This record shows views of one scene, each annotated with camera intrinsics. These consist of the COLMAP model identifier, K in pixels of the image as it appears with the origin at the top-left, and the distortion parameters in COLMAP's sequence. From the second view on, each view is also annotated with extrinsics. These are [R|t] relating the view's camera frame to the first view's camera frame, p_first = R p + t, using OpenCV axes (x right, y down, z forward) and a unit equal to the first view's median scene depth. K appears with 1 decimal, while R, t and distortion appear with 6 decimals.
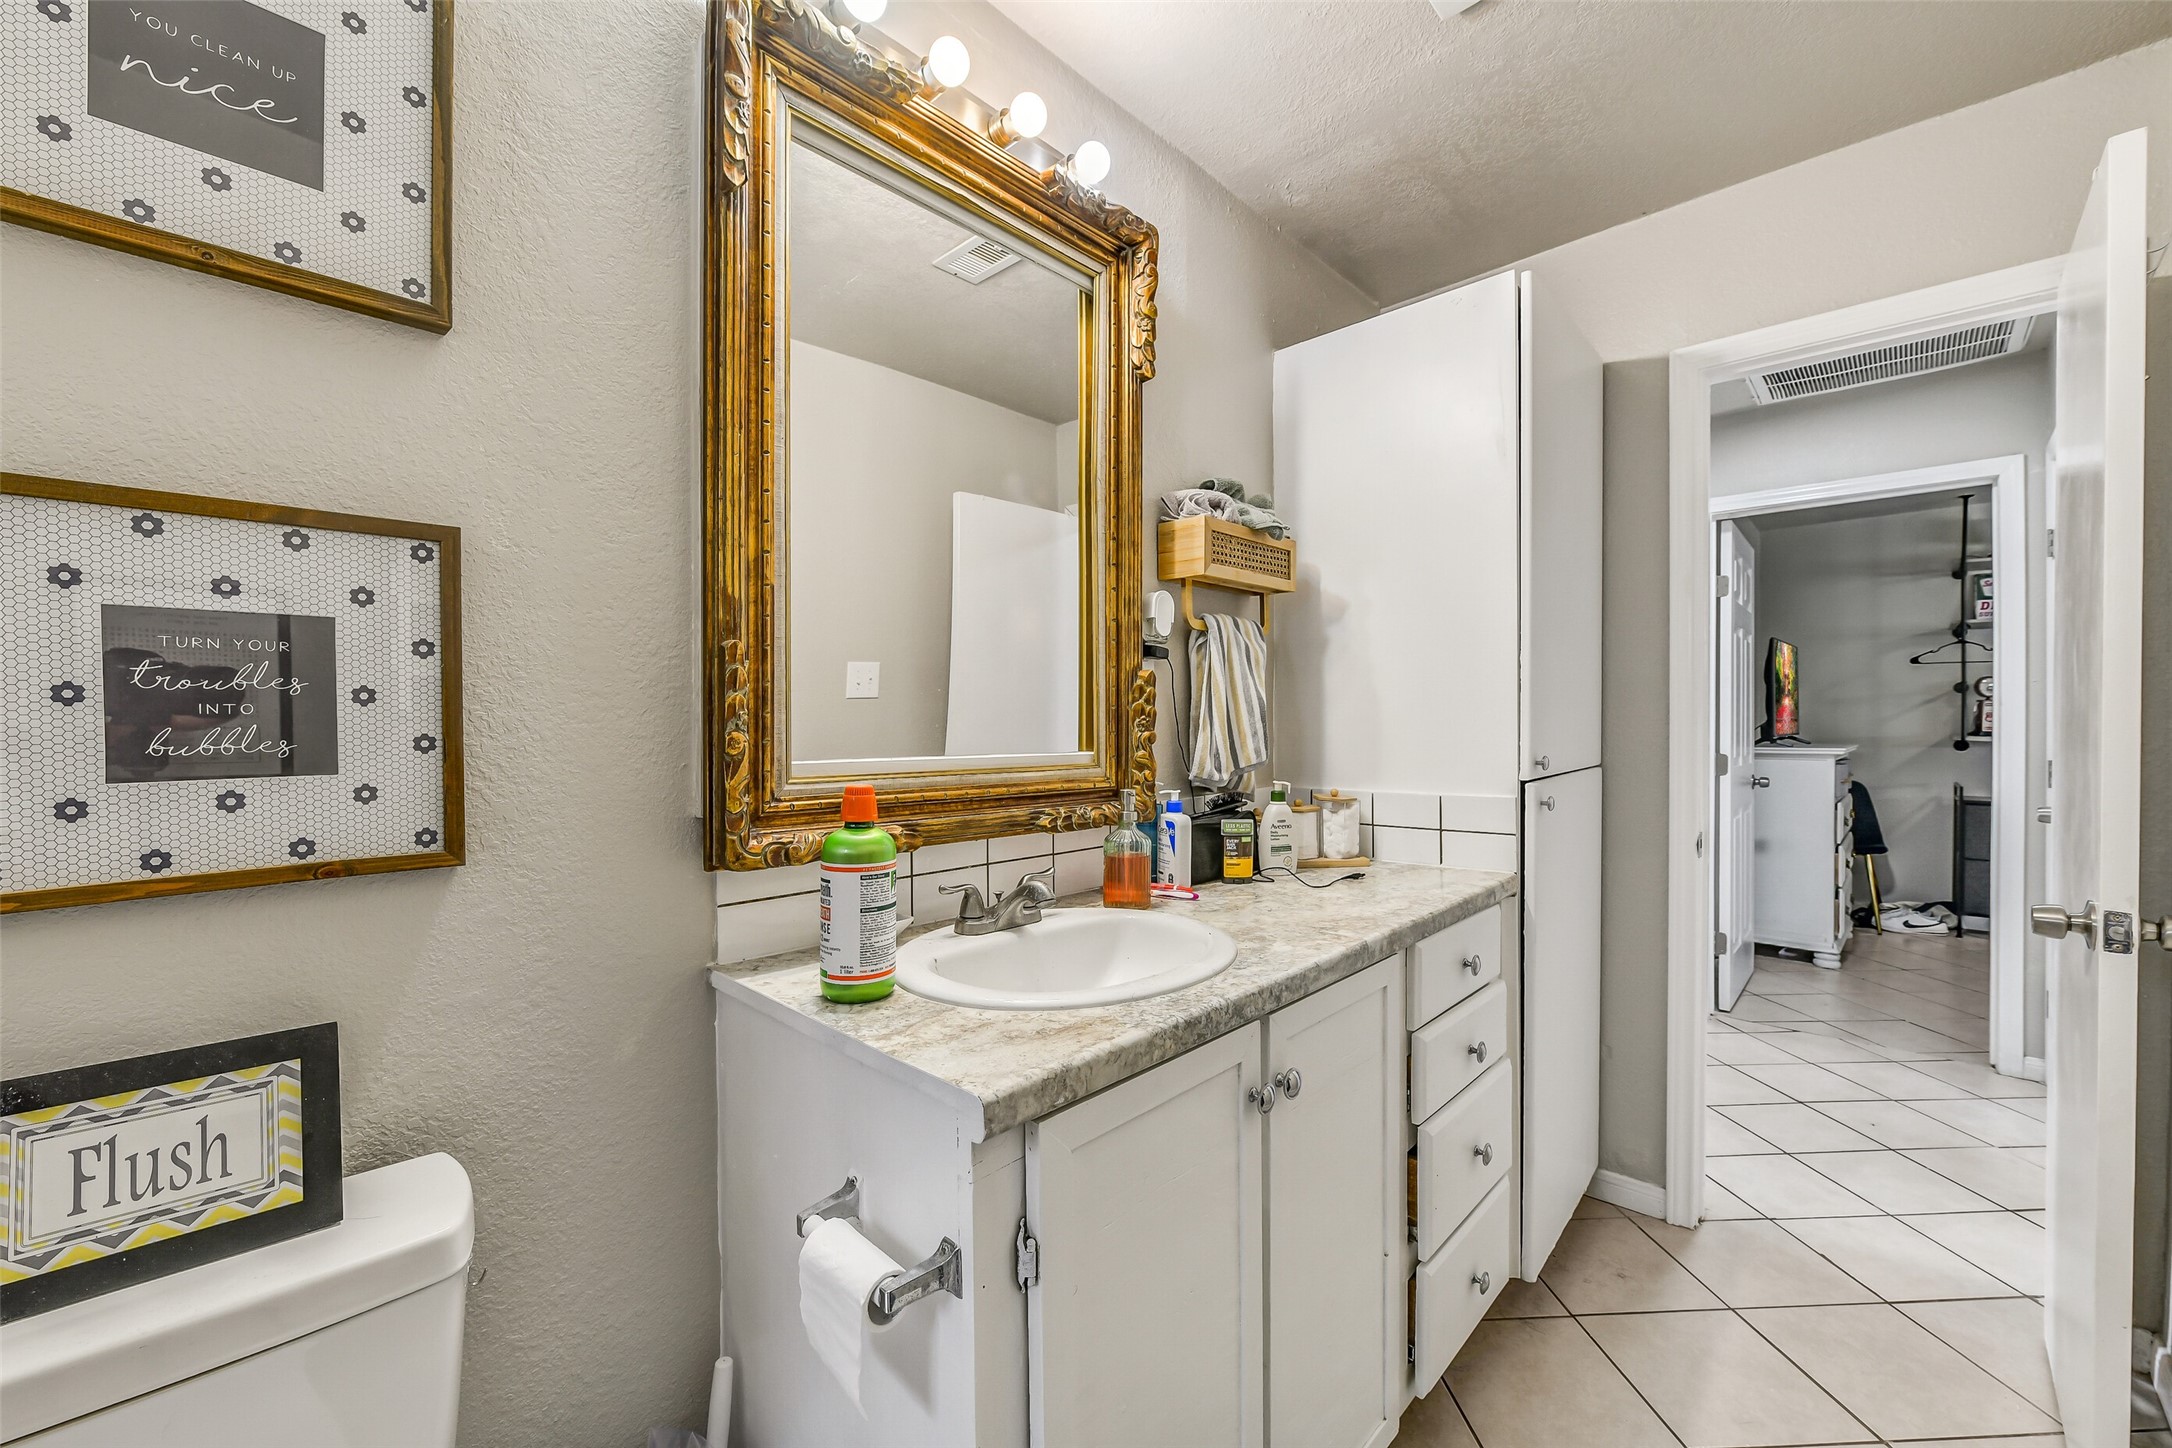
lens RADIAL K [[866.7, 0, 1093.4], [0, 866.7, 724.5], [0, 0, 1]] dist [-0.007094, -0.000074]
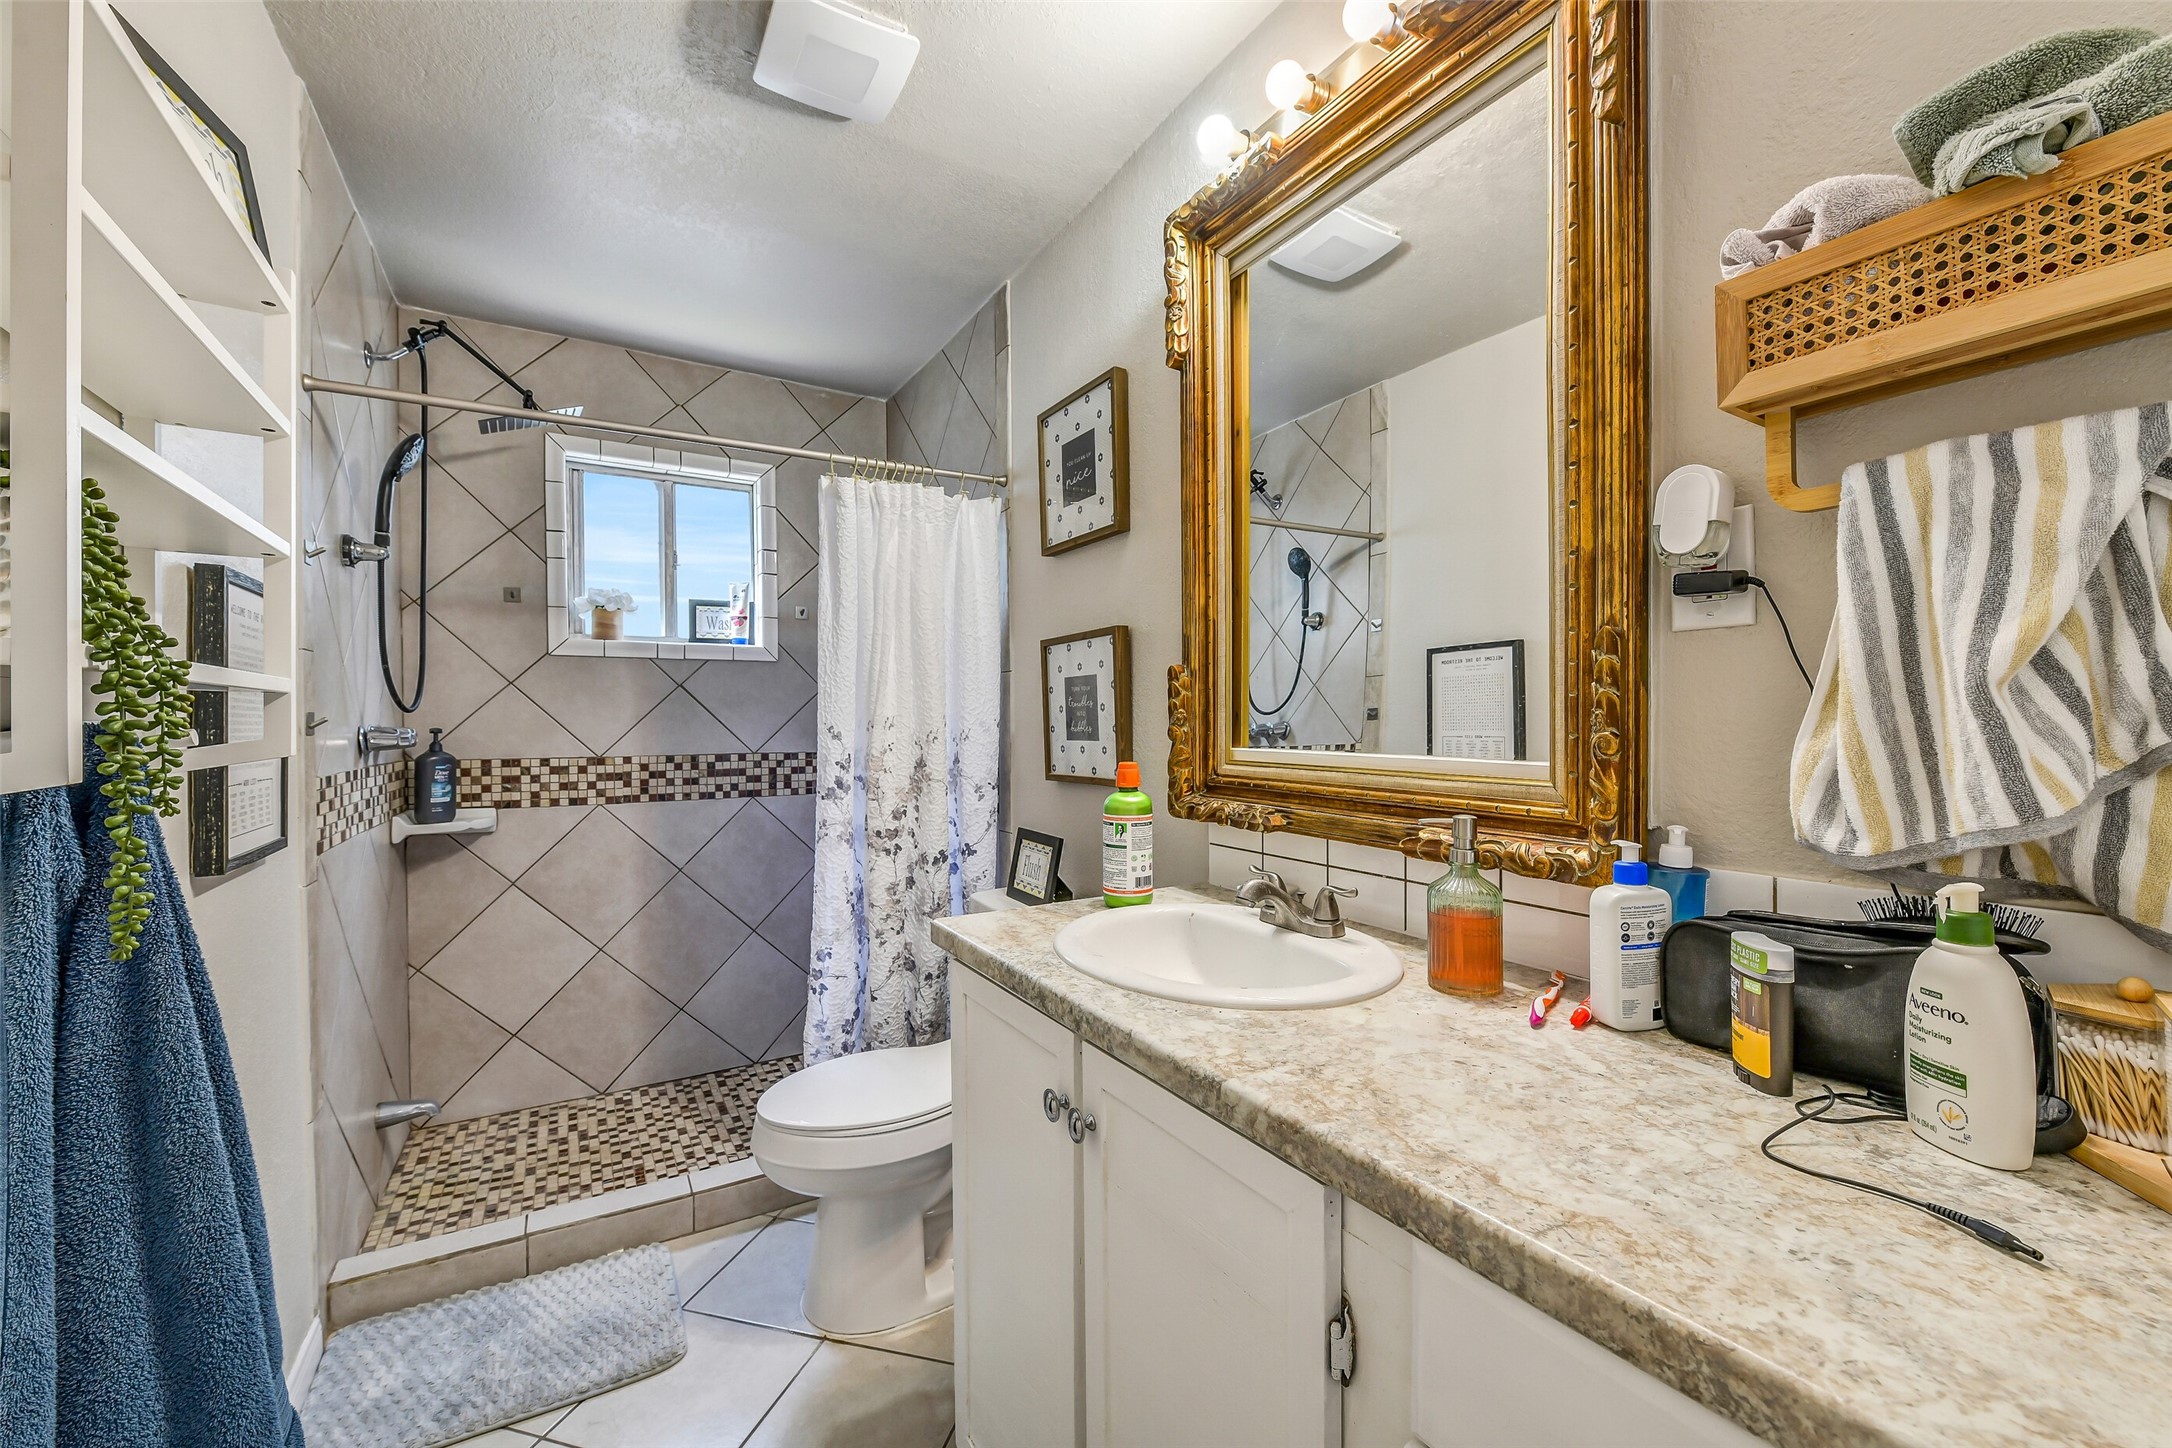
lens RADIAL K [[866.7, 0, 1093.4], [0, 866.7, 724.5], [0, 0, 1]] dist [-0.007094, -0.000074]
pose [[-0.268291, 0.003133, -0.963333, 1.795039], [-0.006513, 0.999966, 0.005066, 0.006625], [0.963316, 0.007634, -0.268262, 2.103427]]
